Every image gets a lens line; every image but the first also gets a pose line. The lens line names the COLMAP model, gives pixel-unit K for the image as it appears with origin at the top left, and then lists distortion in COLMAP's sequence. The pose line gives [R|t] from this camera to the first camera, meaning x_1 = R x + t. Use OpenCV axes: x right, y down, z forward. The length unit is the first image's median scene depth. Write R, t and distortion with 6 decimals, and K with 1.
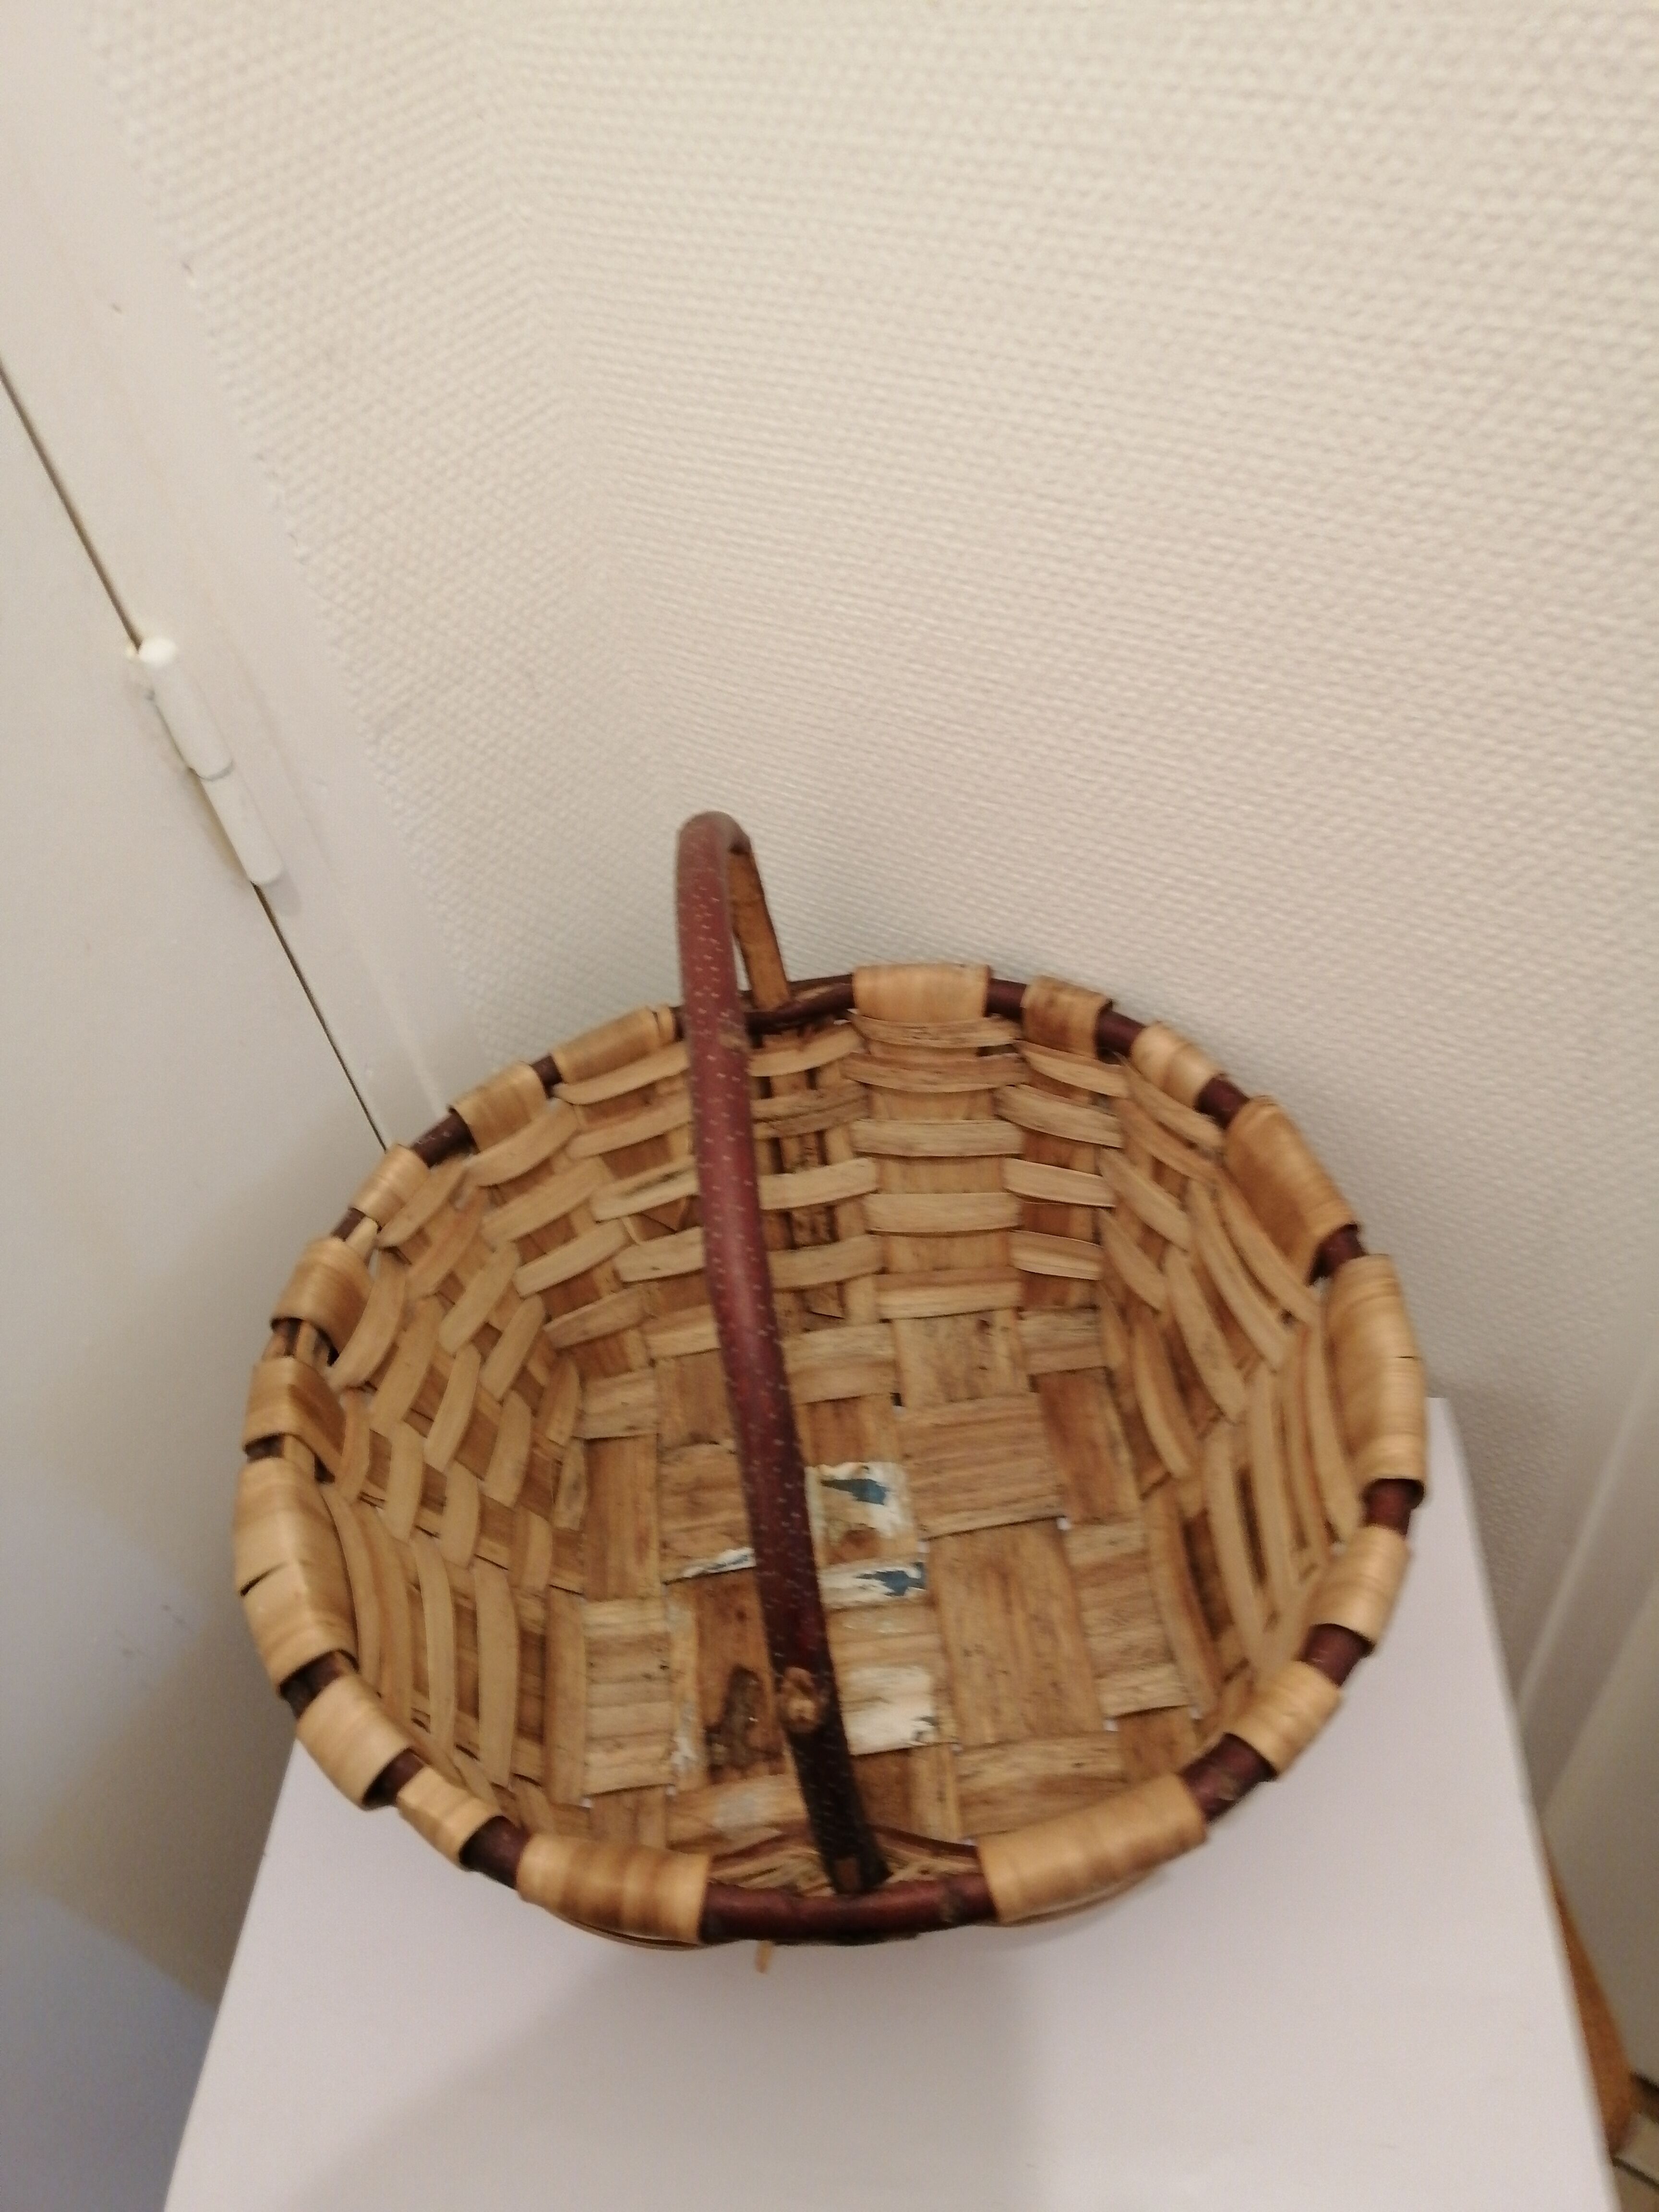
lens RADIAL K [[1789.2, 0, 854.5], [0, 1789.2, 1096.6], [0, 0, 1]] dist [-0.003015, 0.063154]
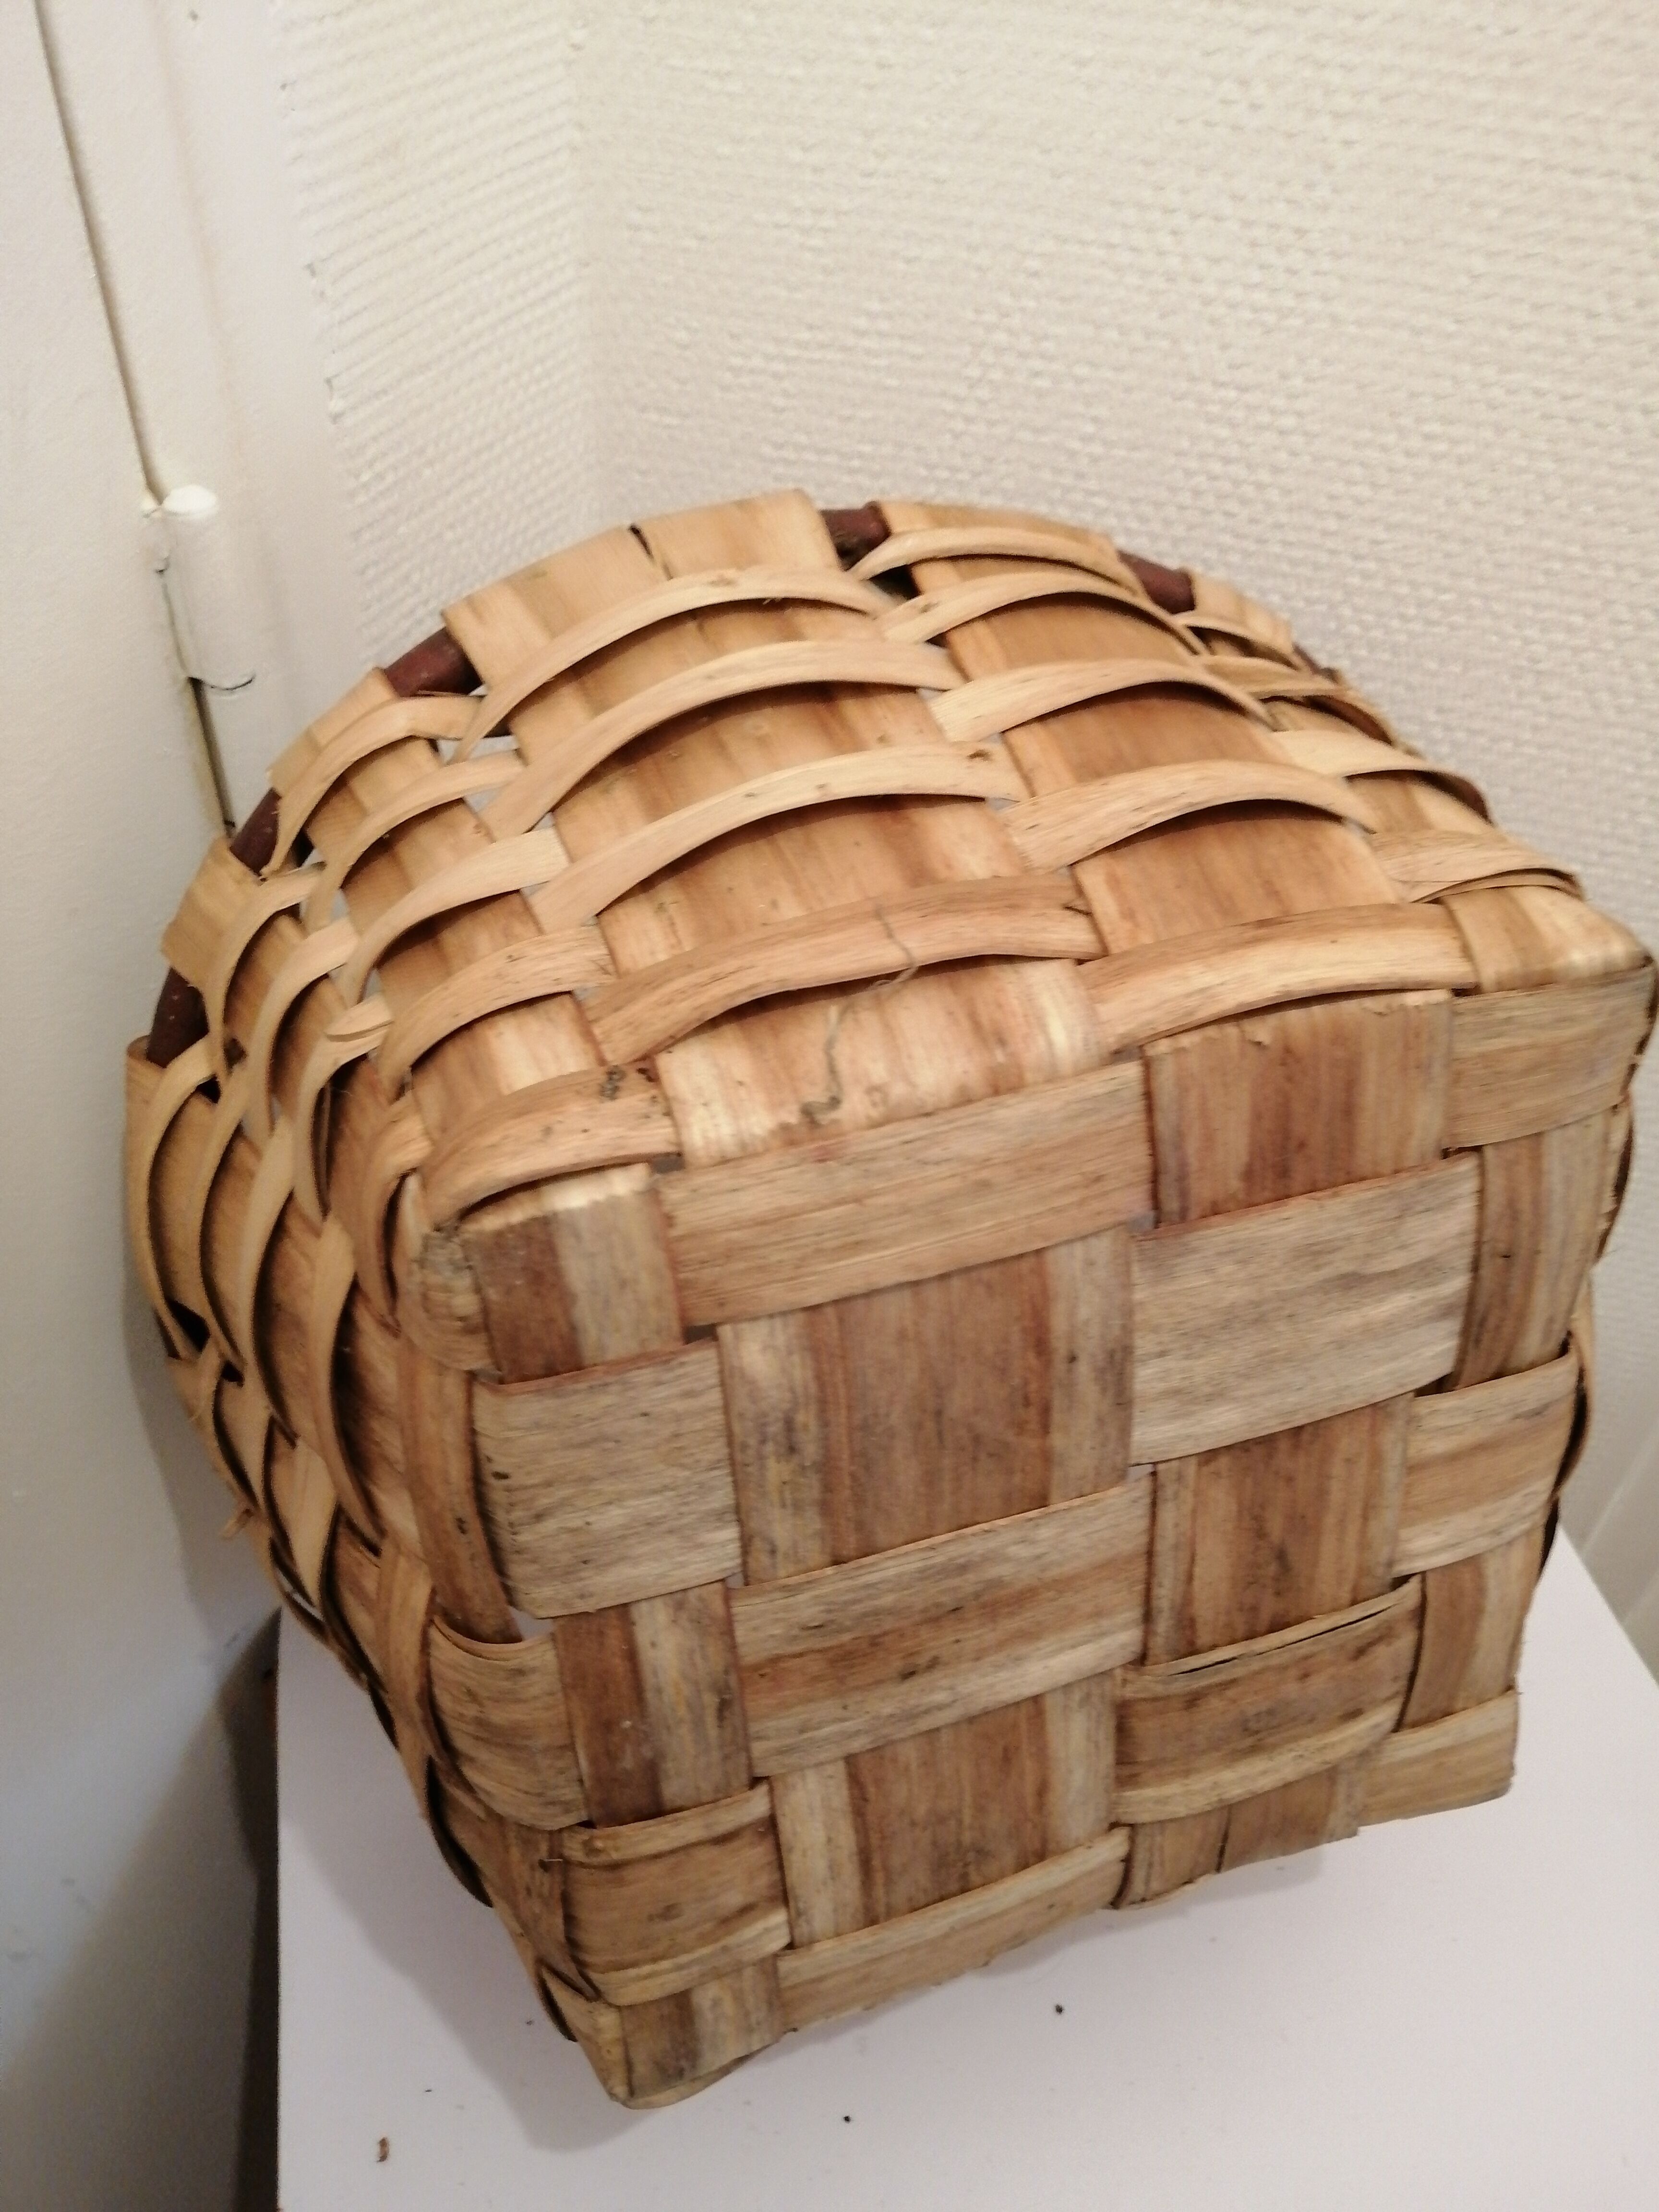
lens RADIAL K [[1786.2, 0, 872.8], [0, 1786.2, 1103.5], [0, 0, 1]] dist [-0.015596, 0.051706]
pose [[0.946934, -0.058302, 0.316098, -0.366674], [0.086668, 0.993302, -0.076424, 0.079208], [-0.309525, 0.099764, 0.945644, 0.236381]]
